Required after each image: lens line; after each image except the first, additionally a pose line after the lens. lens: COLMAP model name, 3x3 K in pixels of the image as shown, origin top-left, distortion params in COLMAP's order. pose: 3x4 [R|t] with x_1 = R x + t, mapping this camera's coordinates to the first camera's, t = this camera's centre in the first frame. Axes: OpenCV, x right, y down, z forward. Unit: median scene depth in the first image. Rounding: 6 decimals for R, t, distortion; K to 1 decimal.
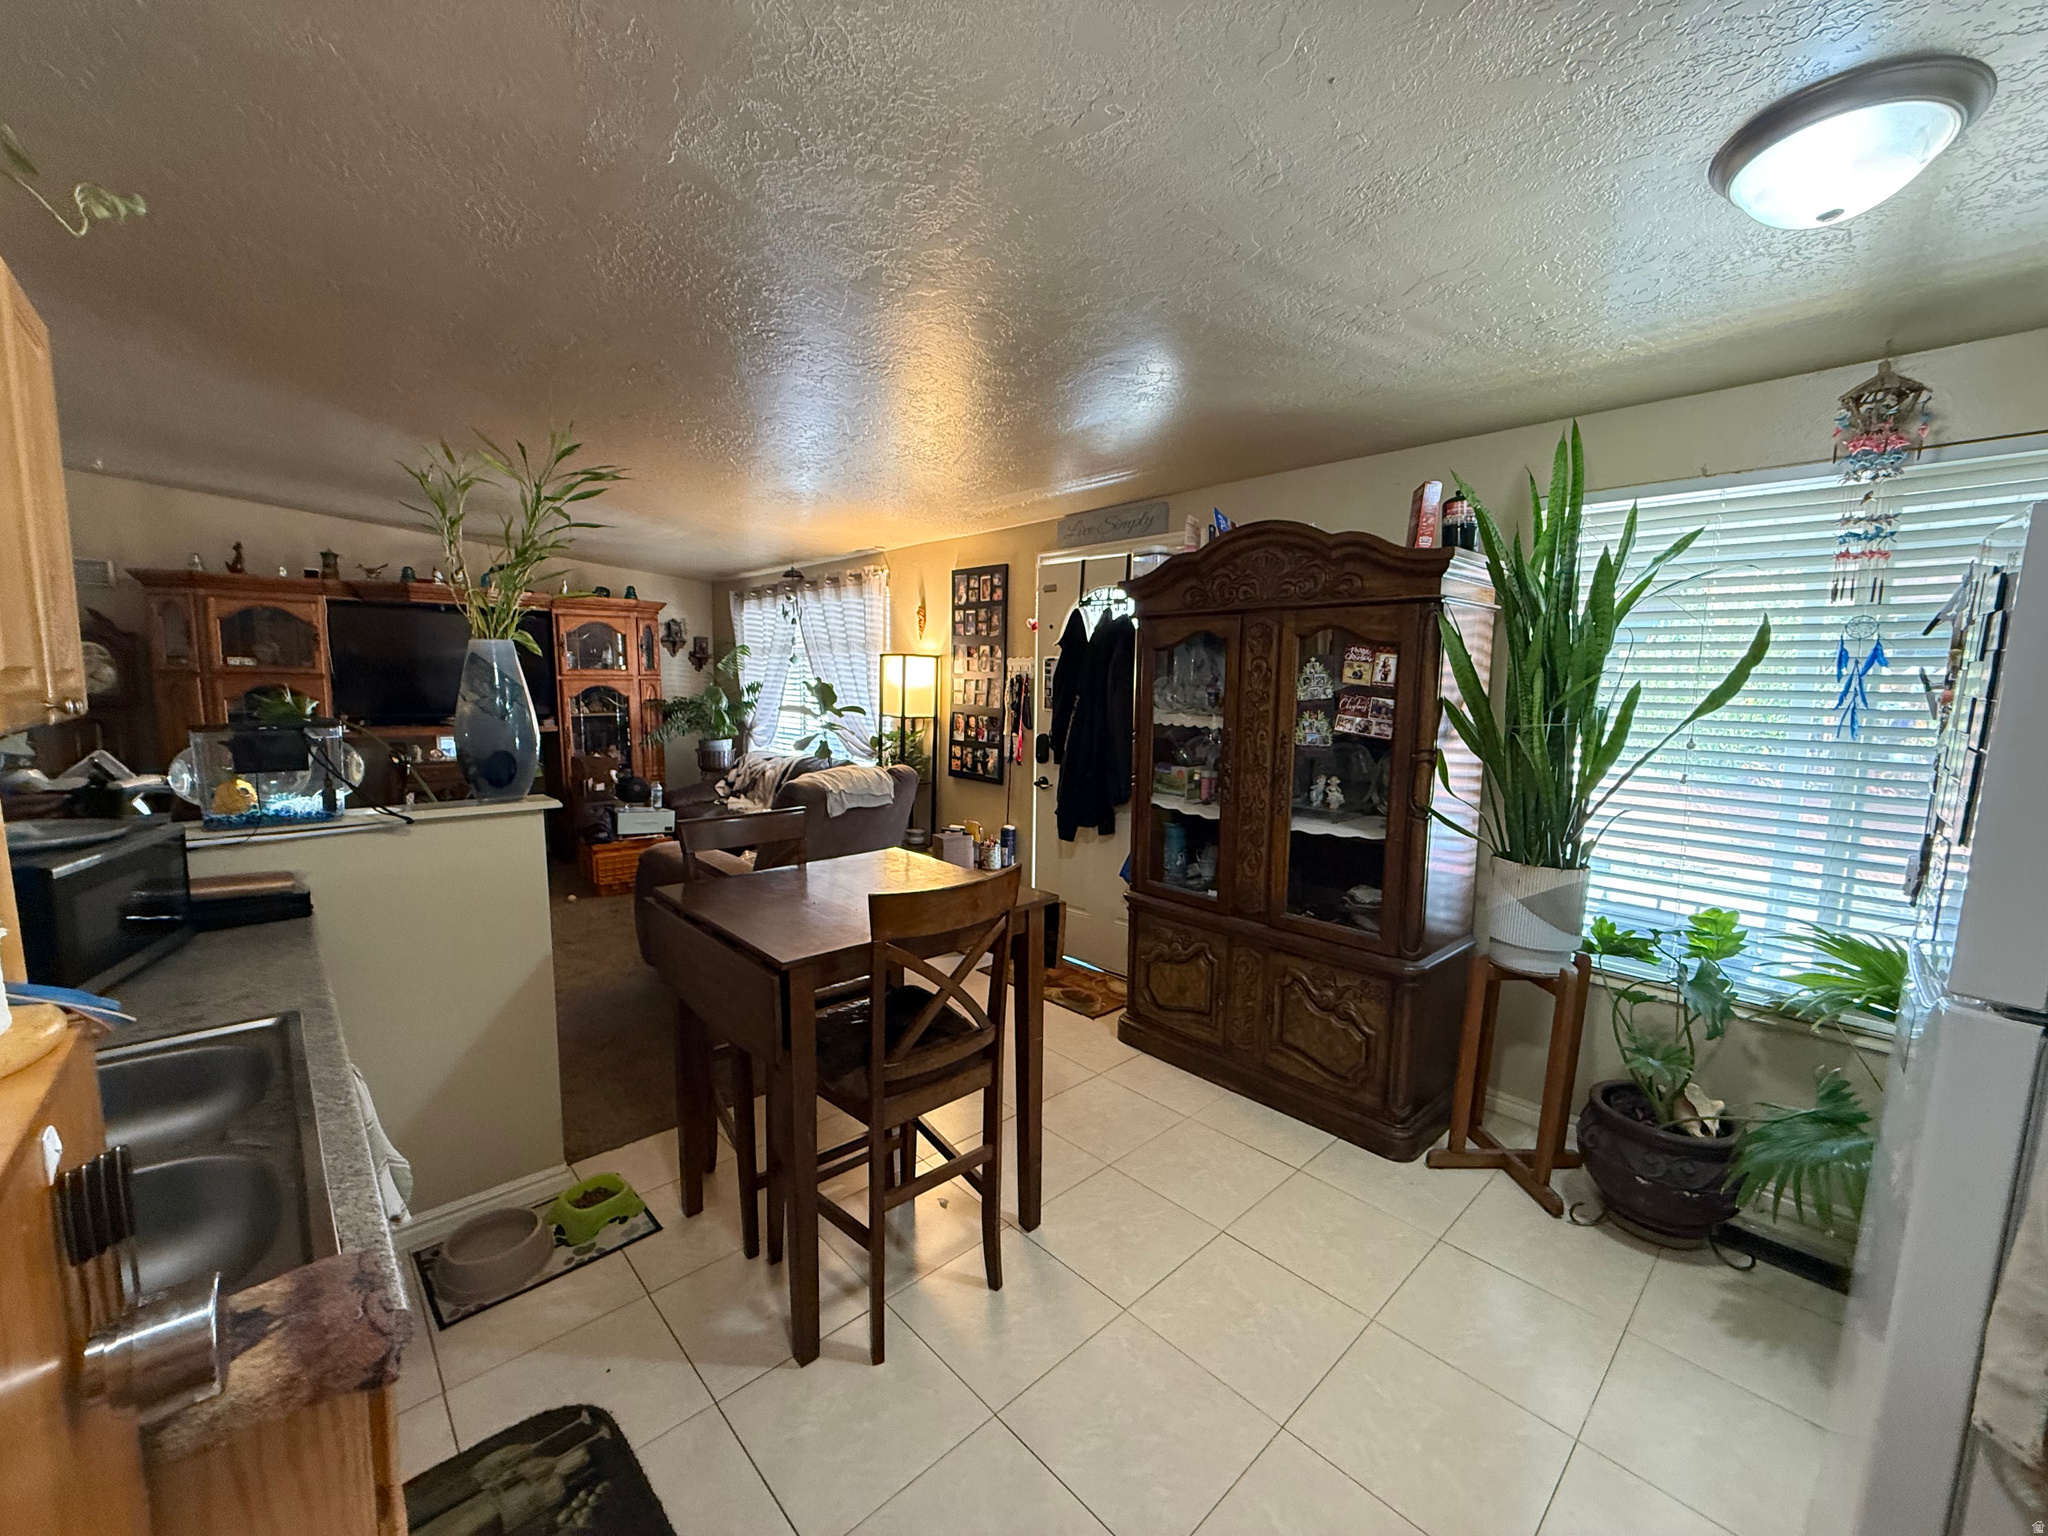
lens RADIAL K [[817.7, 0, 1018.2], [0, 817.7, 773.1], [0, 0, 1]] dist [0.002187, 0.000323]
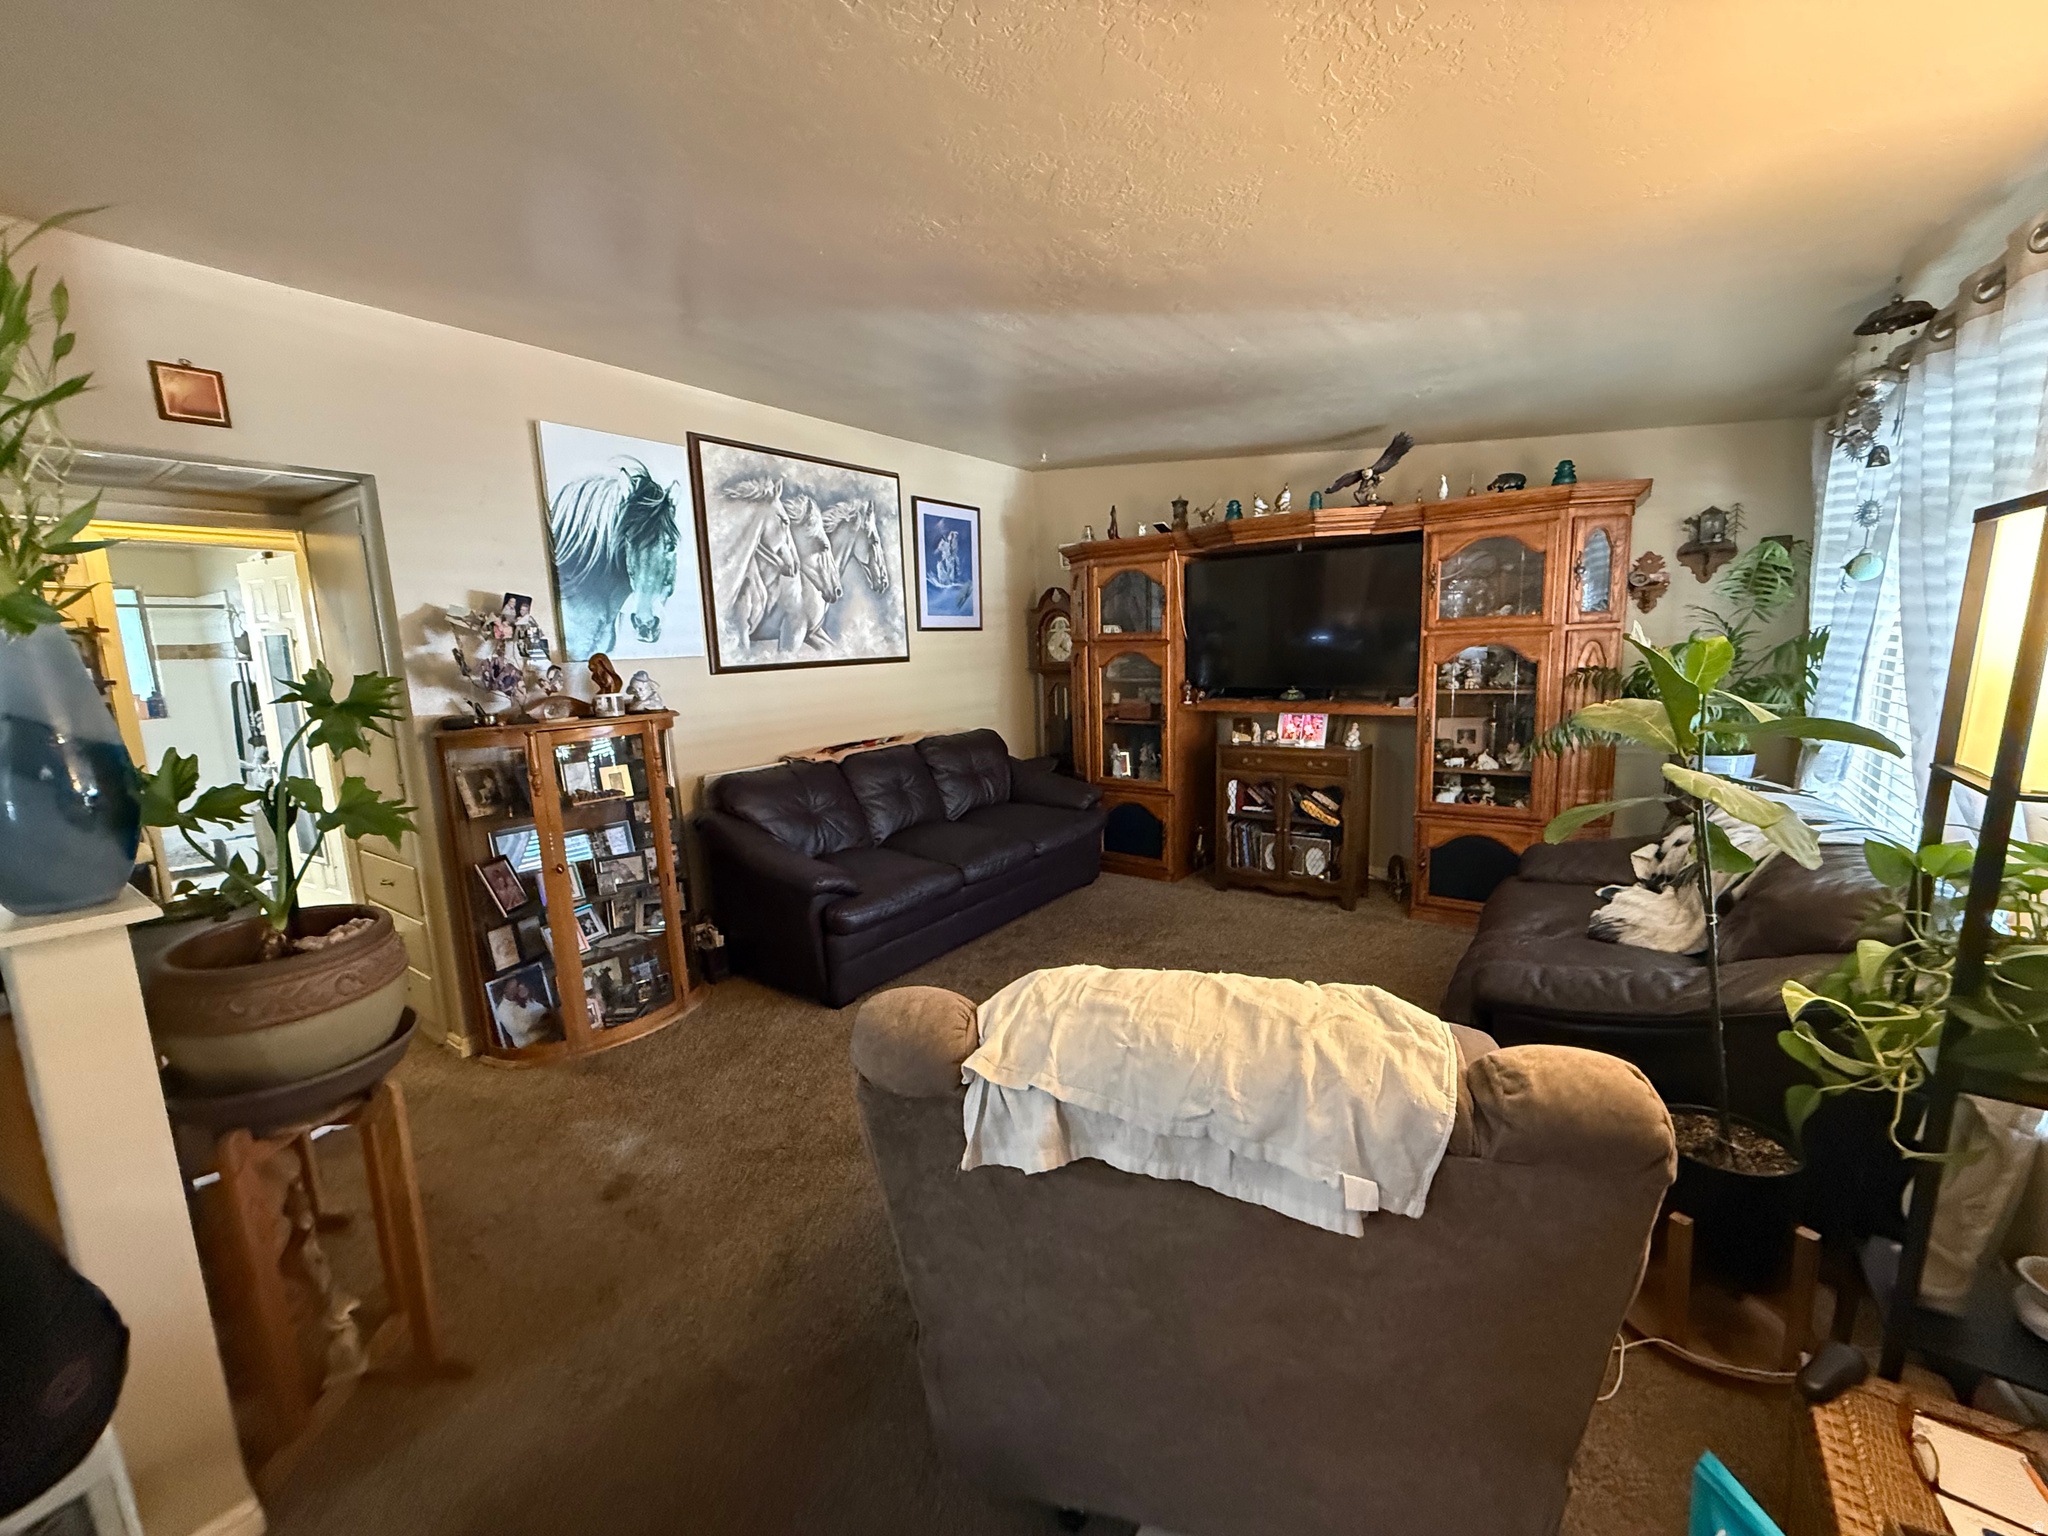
lens RADIAL K [[817.7, 0, 1018.2], [0, 817.7, 773.1], [0, 0, 1]] dist [0.002187, 0.000323]
pose [[0.201846, 0.138719, -0.969544, 0.017342], [-0.077045, 0.989100, 0.125477, -0.073720], [0.976382, 0.049371, 0.210334, 0.642409]]
